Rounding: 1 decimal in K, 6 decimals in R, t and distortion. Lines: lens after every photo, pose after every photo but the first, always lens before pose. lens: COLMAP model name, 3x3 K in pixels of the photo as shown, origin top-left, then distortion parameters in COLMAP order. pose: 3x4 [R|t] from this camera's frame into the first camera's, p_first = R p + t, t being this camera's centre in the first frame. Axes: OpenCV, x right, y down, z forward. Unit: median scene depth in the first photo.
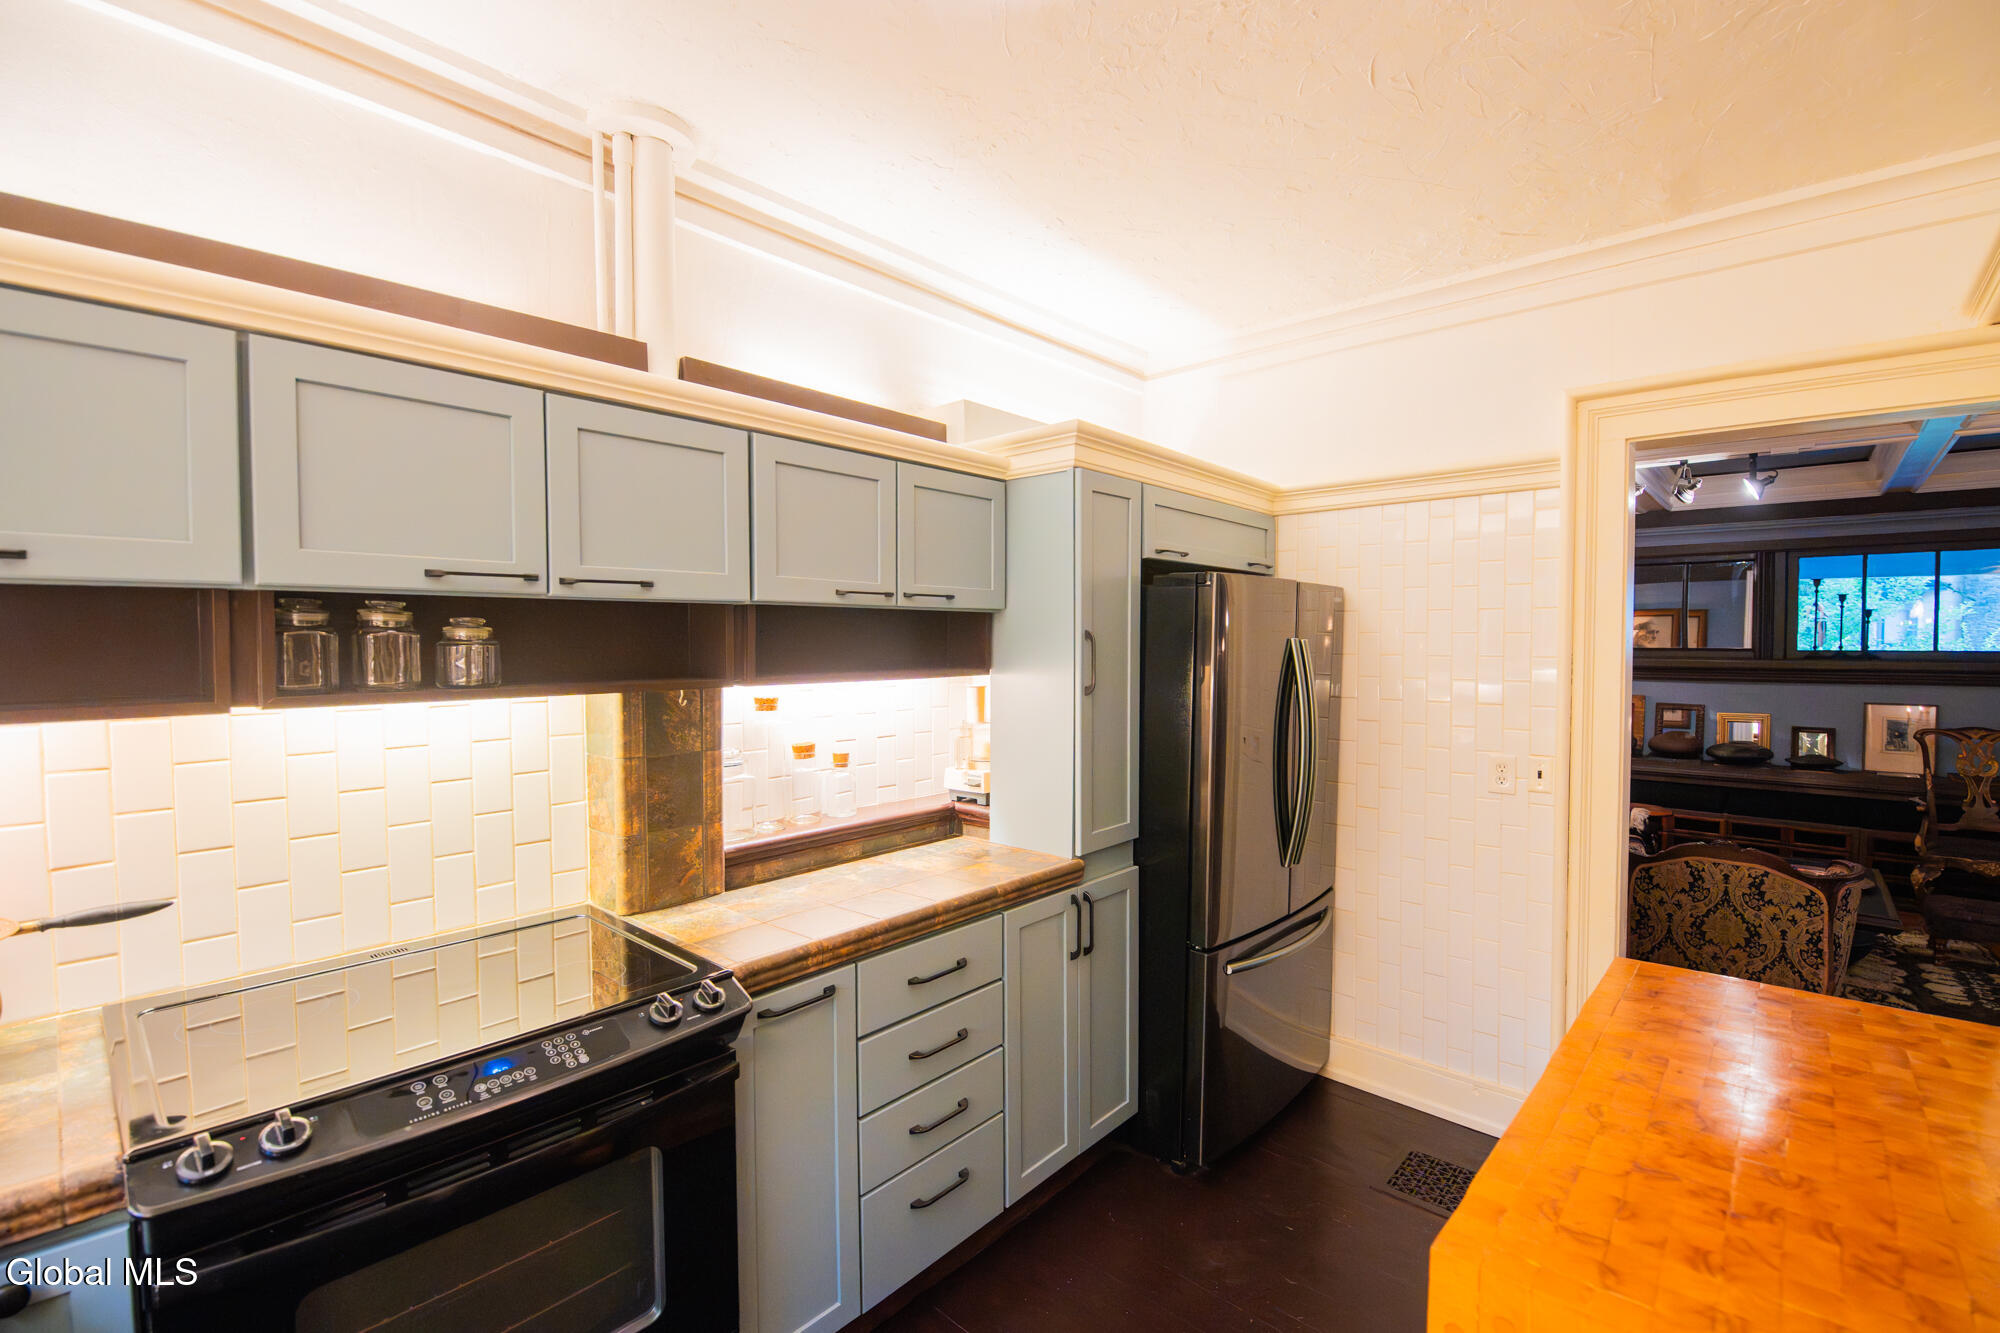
lens RADIAL K [[880.6, 0, 1000.0], [0, 880.6, 666.5], [0, 0, 1]] dist [-0.003675, -0.000571]
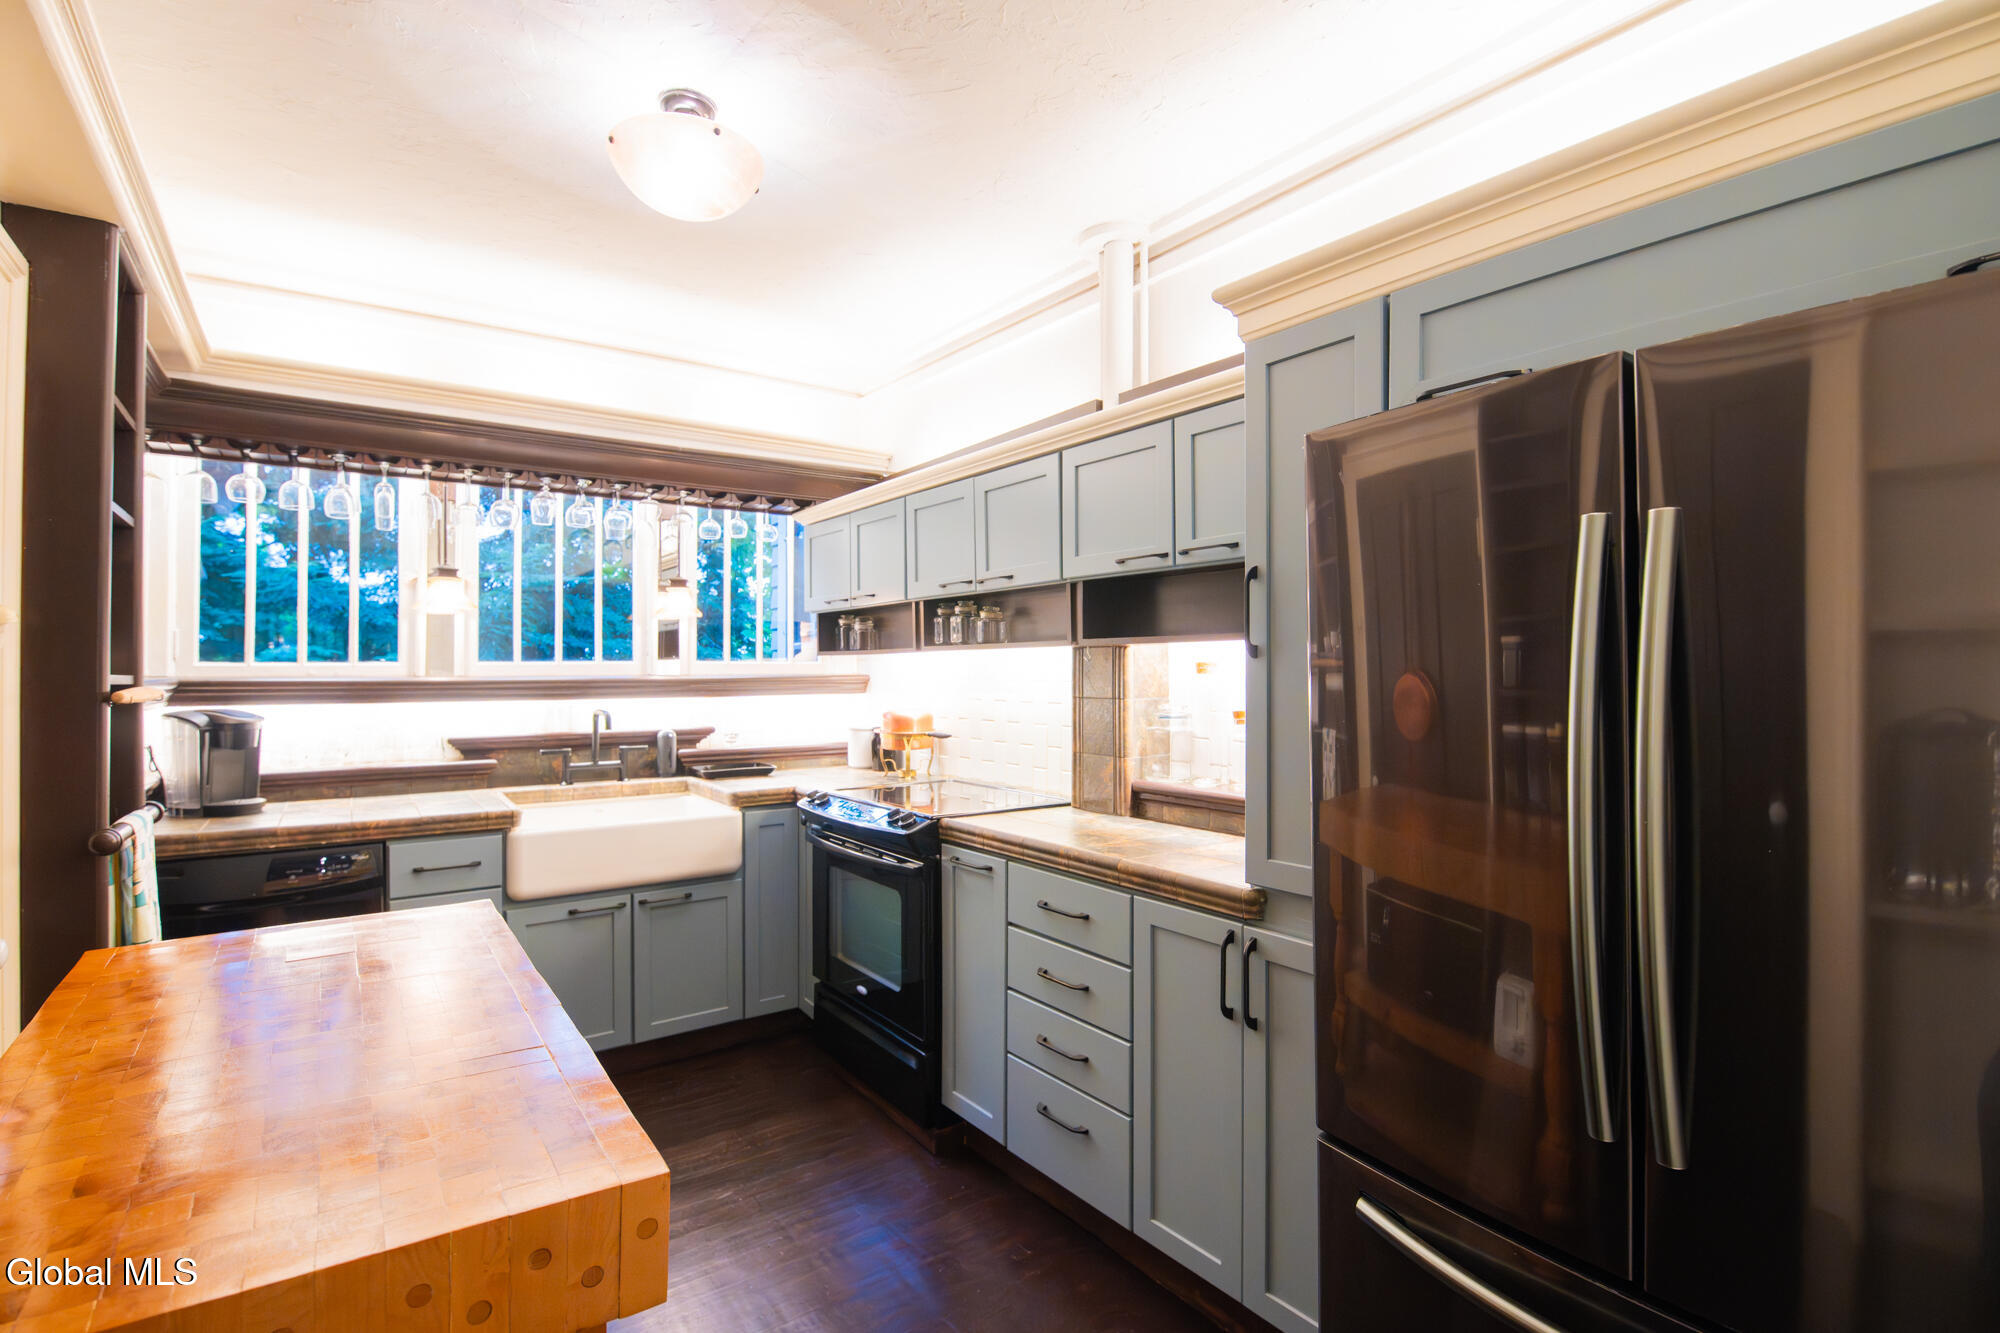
lens RADIAL K [[892.0, 0, 979.9], [0, 892.0, 666.4], [0, 0, 1]] dist [-0.002337, -0.000407]
pose [[-0.197035, -0.002241, -0.980394, 0.961773], [-0.027383, 0.999620, 0.003218, 0.049720], [0.980014, 0.027480, -0.197022, 1.057739]]
